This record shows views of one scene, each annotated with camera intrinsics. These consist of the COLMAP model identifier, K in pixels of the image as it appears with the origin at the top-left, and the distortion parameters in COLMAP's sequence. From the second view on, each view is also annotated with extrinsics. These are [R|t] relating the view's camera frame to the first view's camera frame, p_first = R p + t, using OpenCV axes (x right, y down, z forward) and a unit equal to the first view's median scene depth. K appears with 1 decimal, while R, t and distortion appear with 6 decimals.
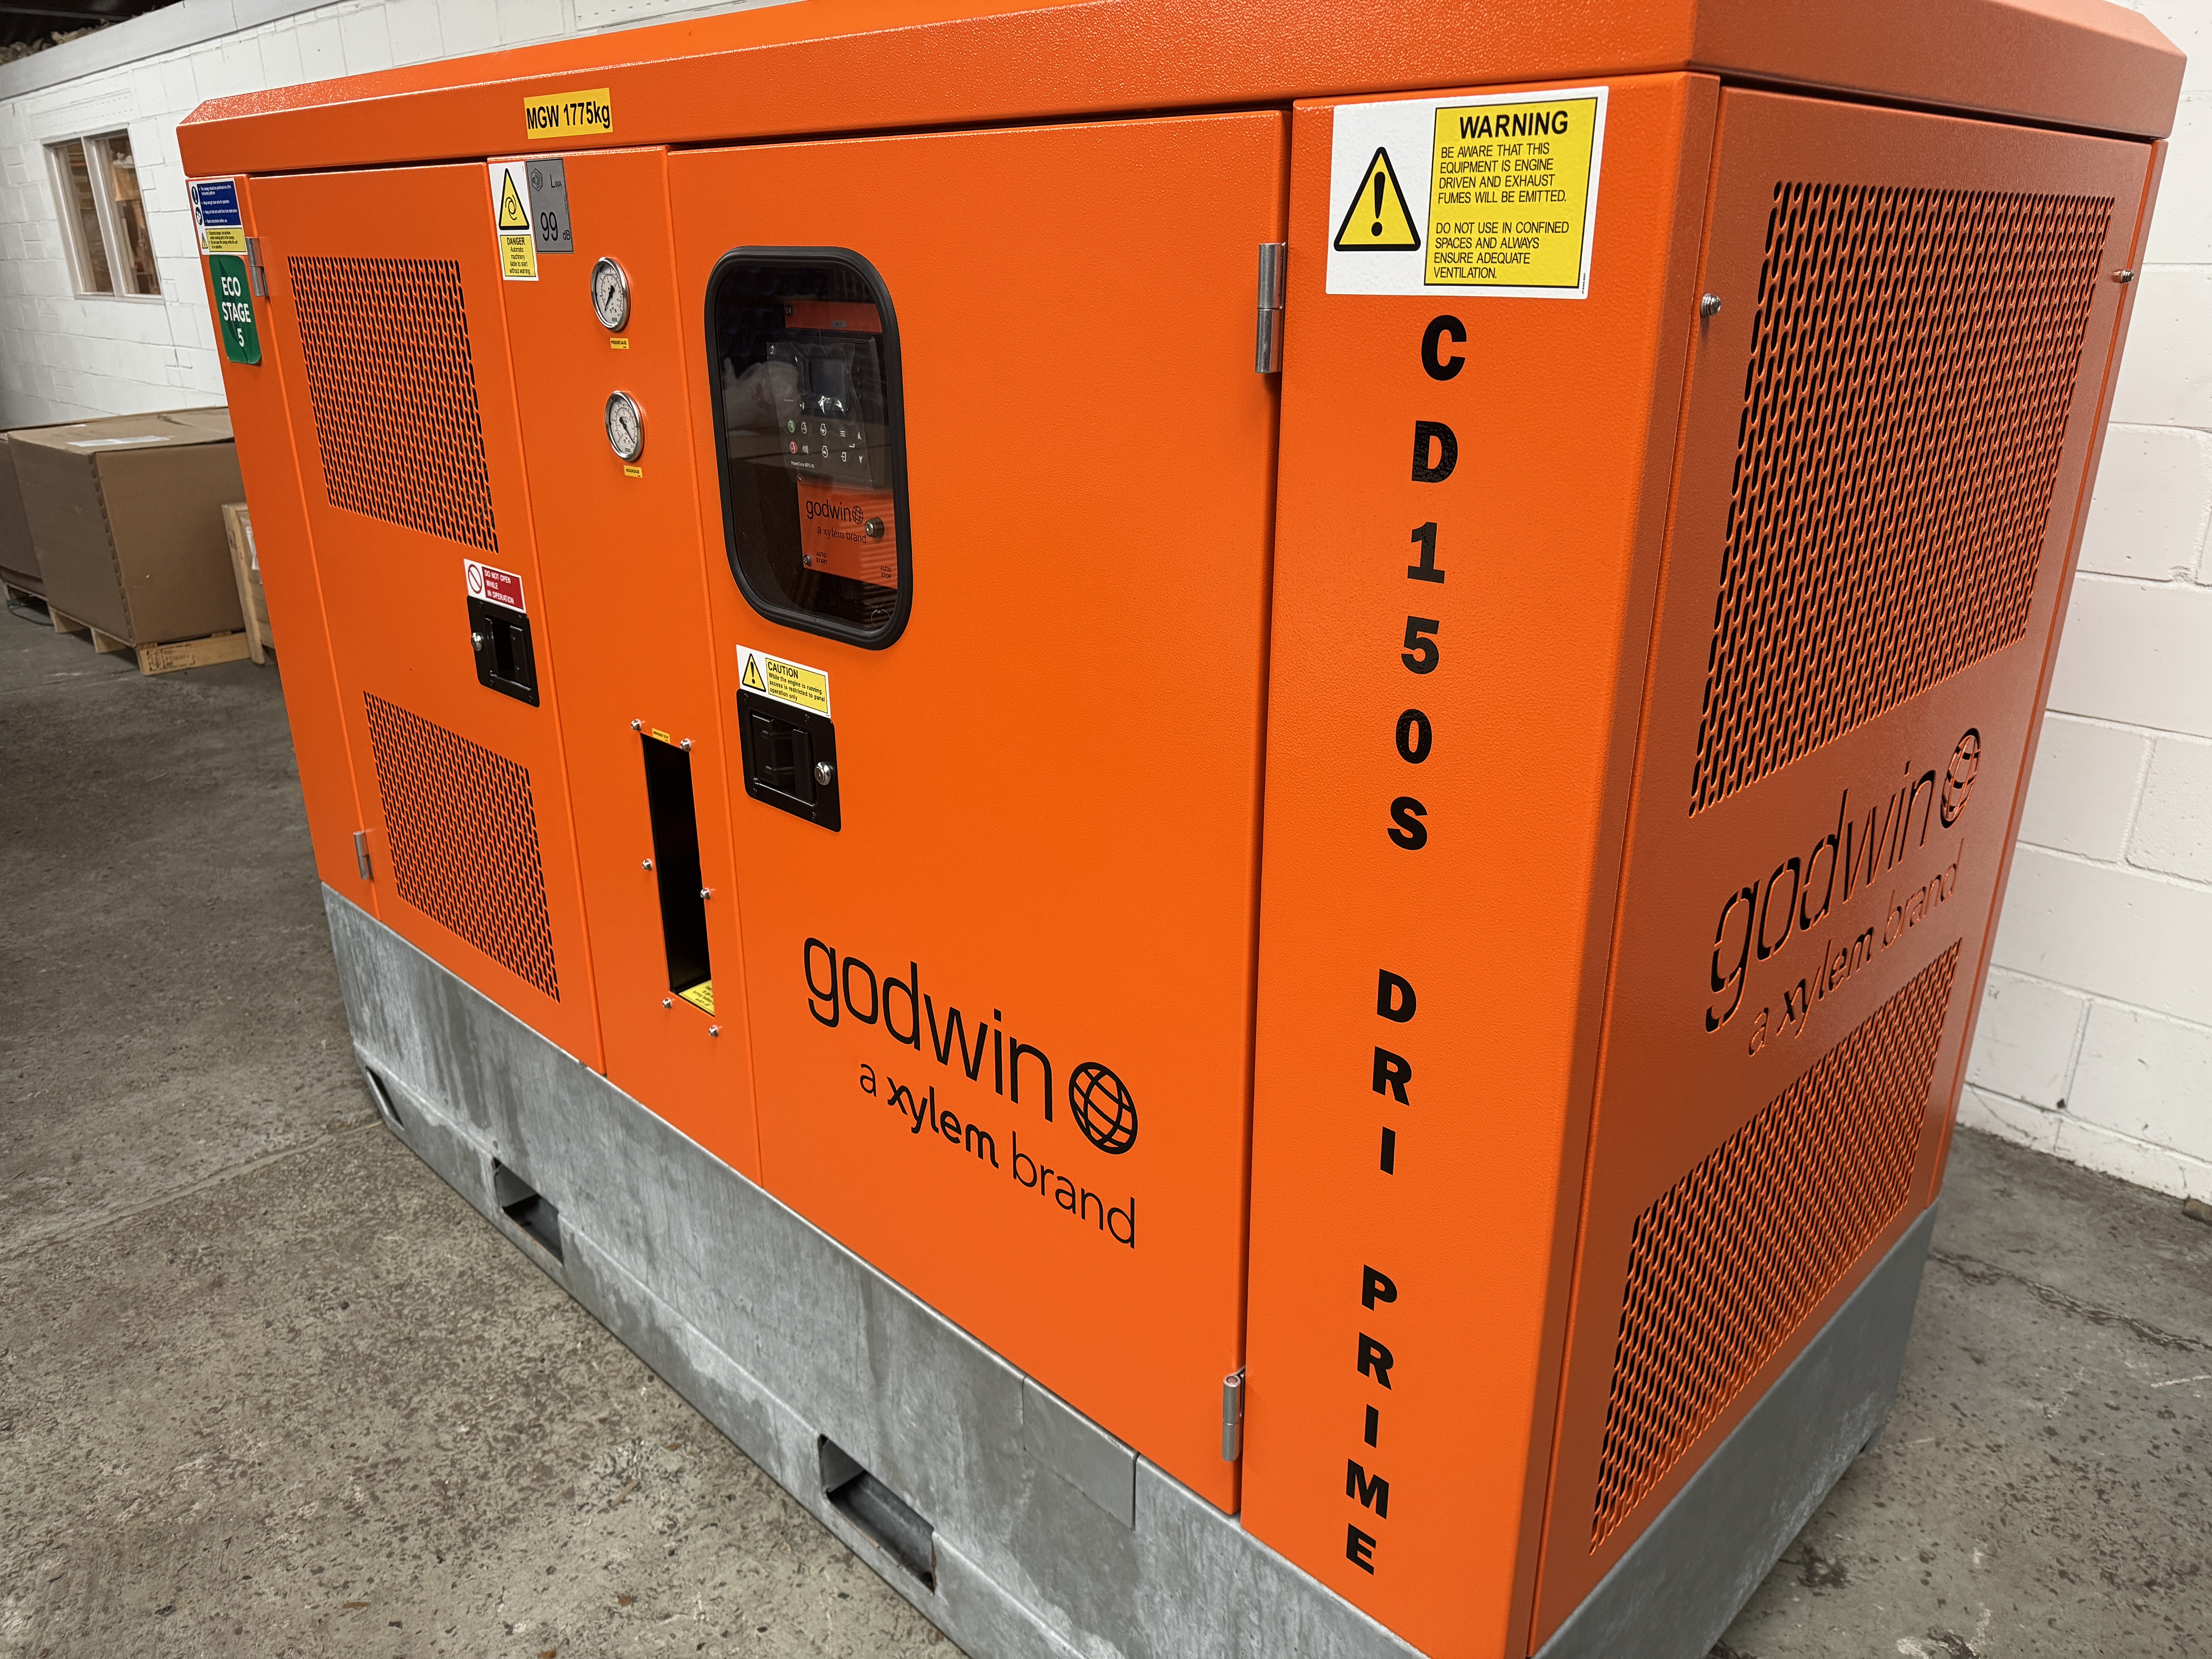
lens RADIAL K [[1573.0, 0, 1121.3], [0, 1573.0, 824.4], [0, 0, 1]] dist [0.001898, -0.001354]
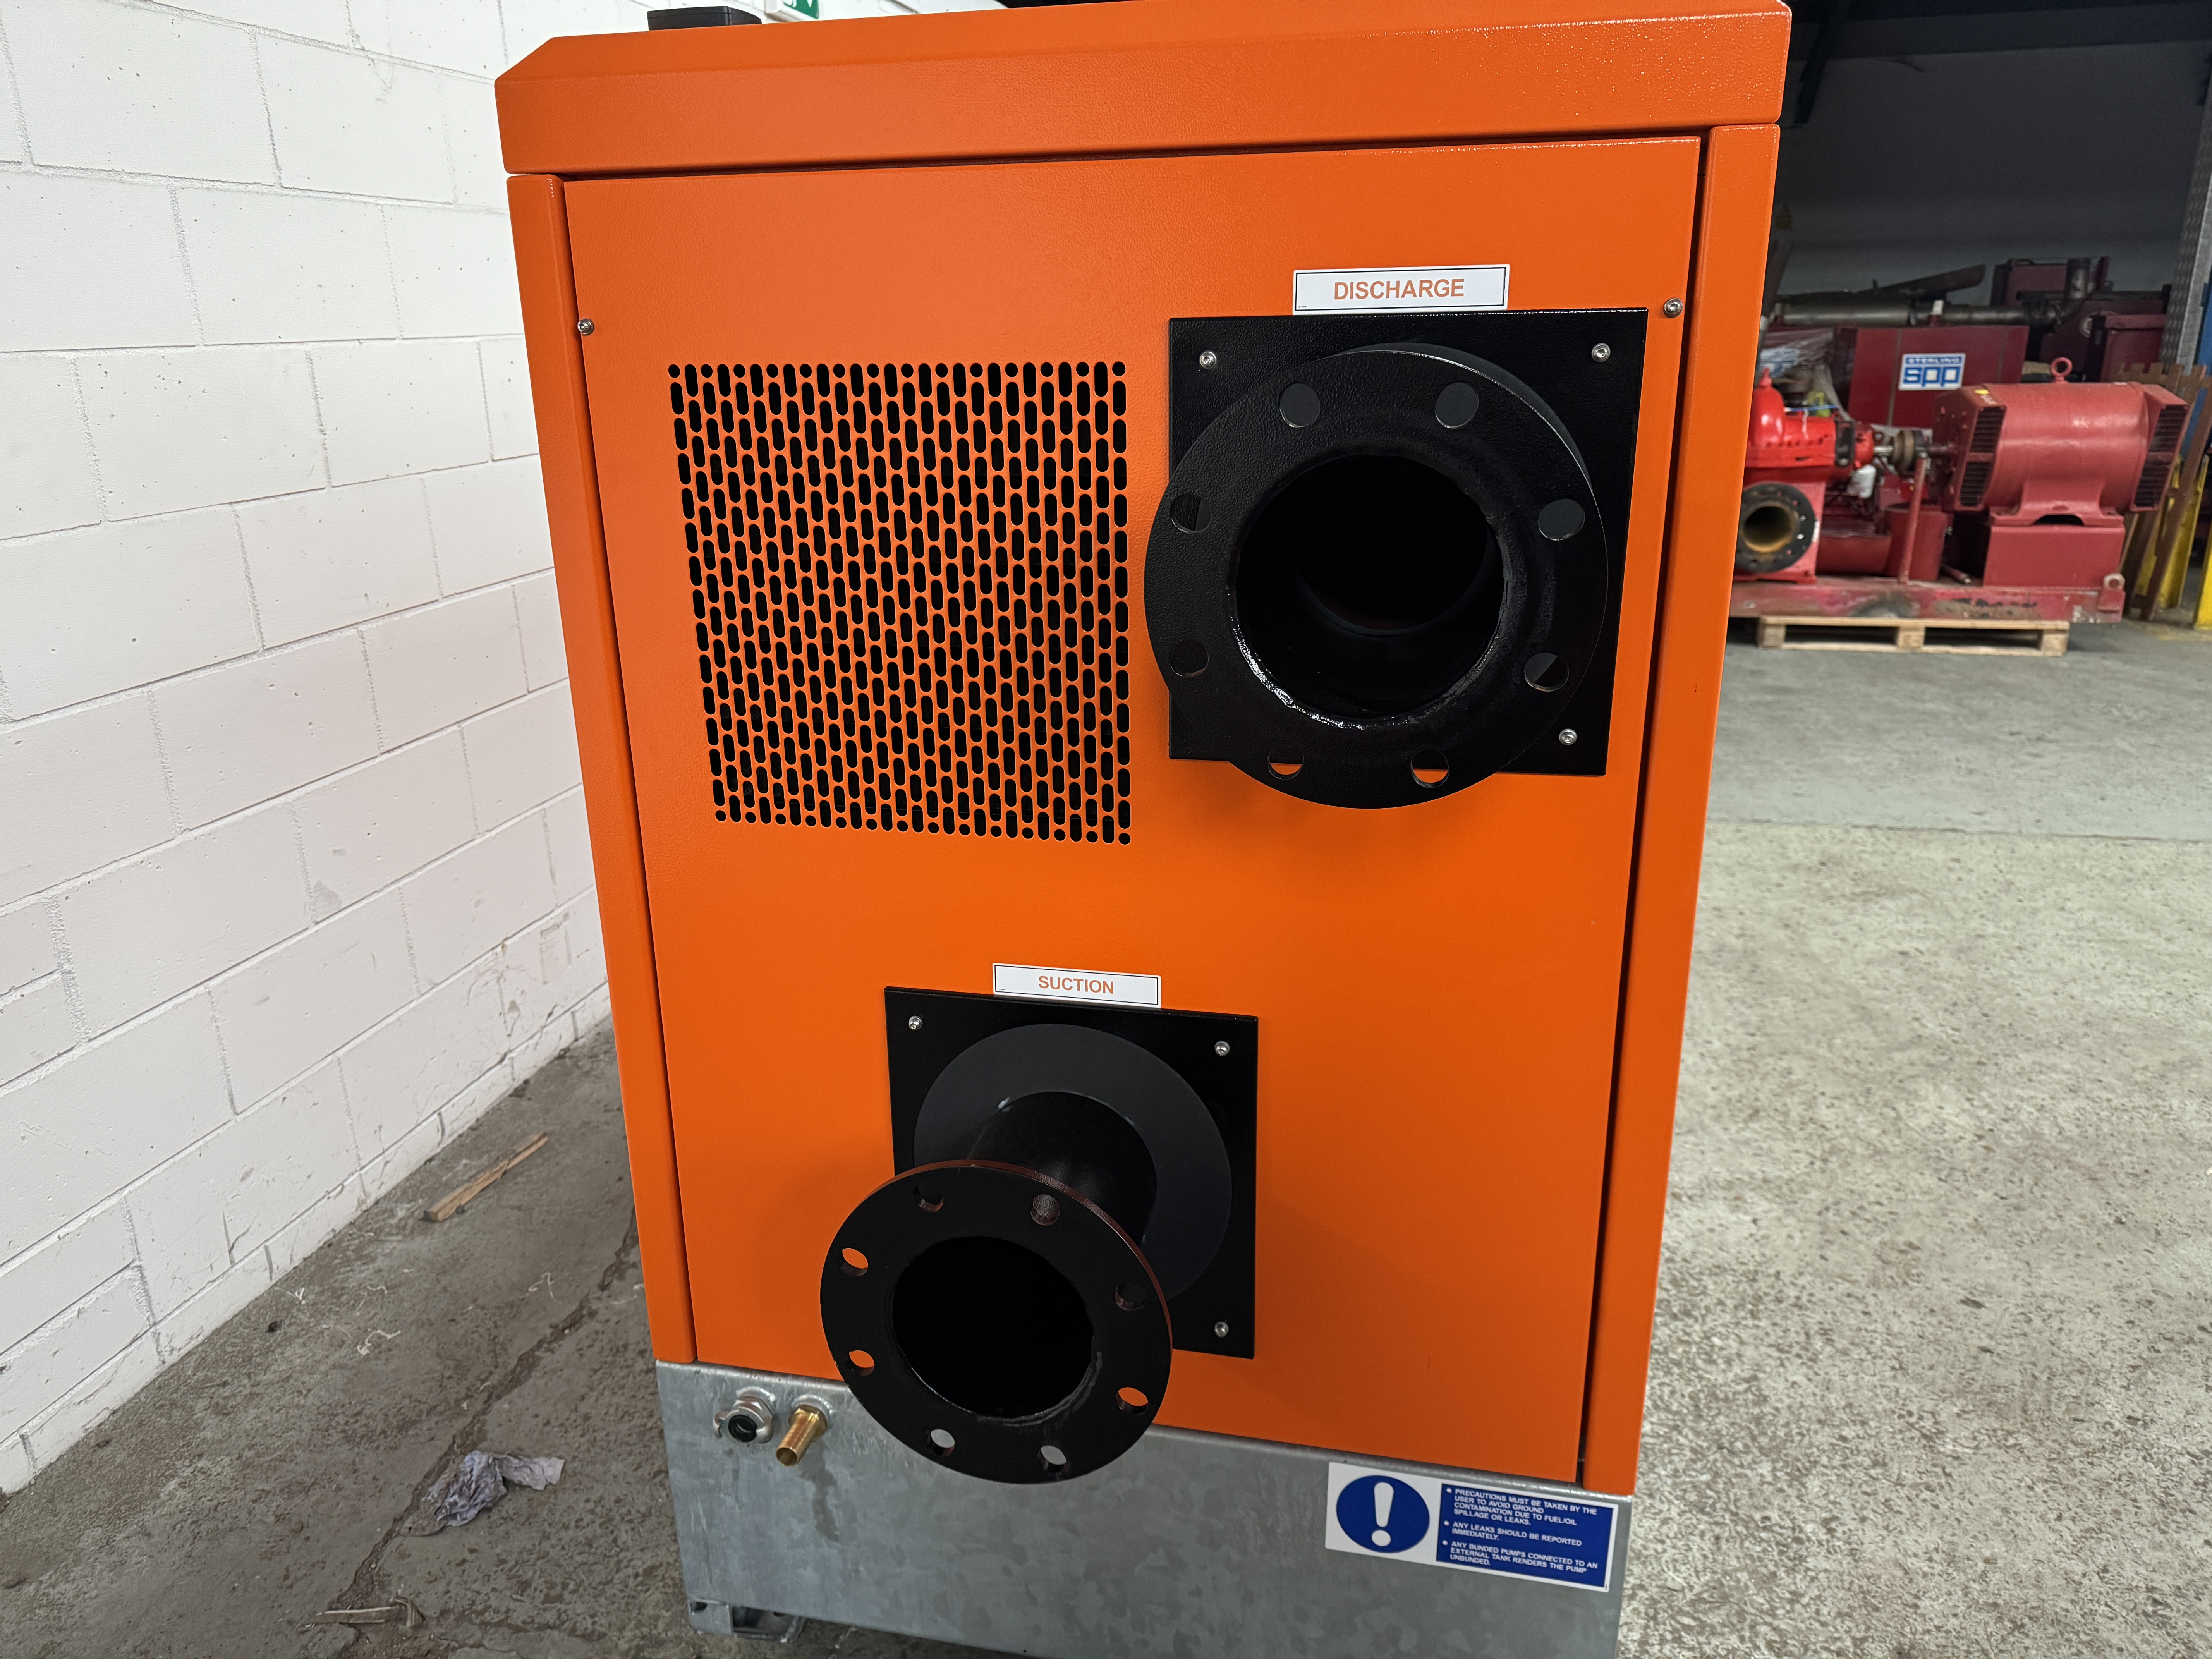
lens RADIAL K [[1573.0, 0, 1120.3], [0, 1573.0, 842.4], [0, 0, 1]] dist [0.001898, -0.001354]
pose [[-0.526764, -0.271991, 0.805320, -0.984574], [0.301707, 0.825905, 0.476292, -0.545176], [-0.794665, 0.493864, -0.352996, 1.541816]]
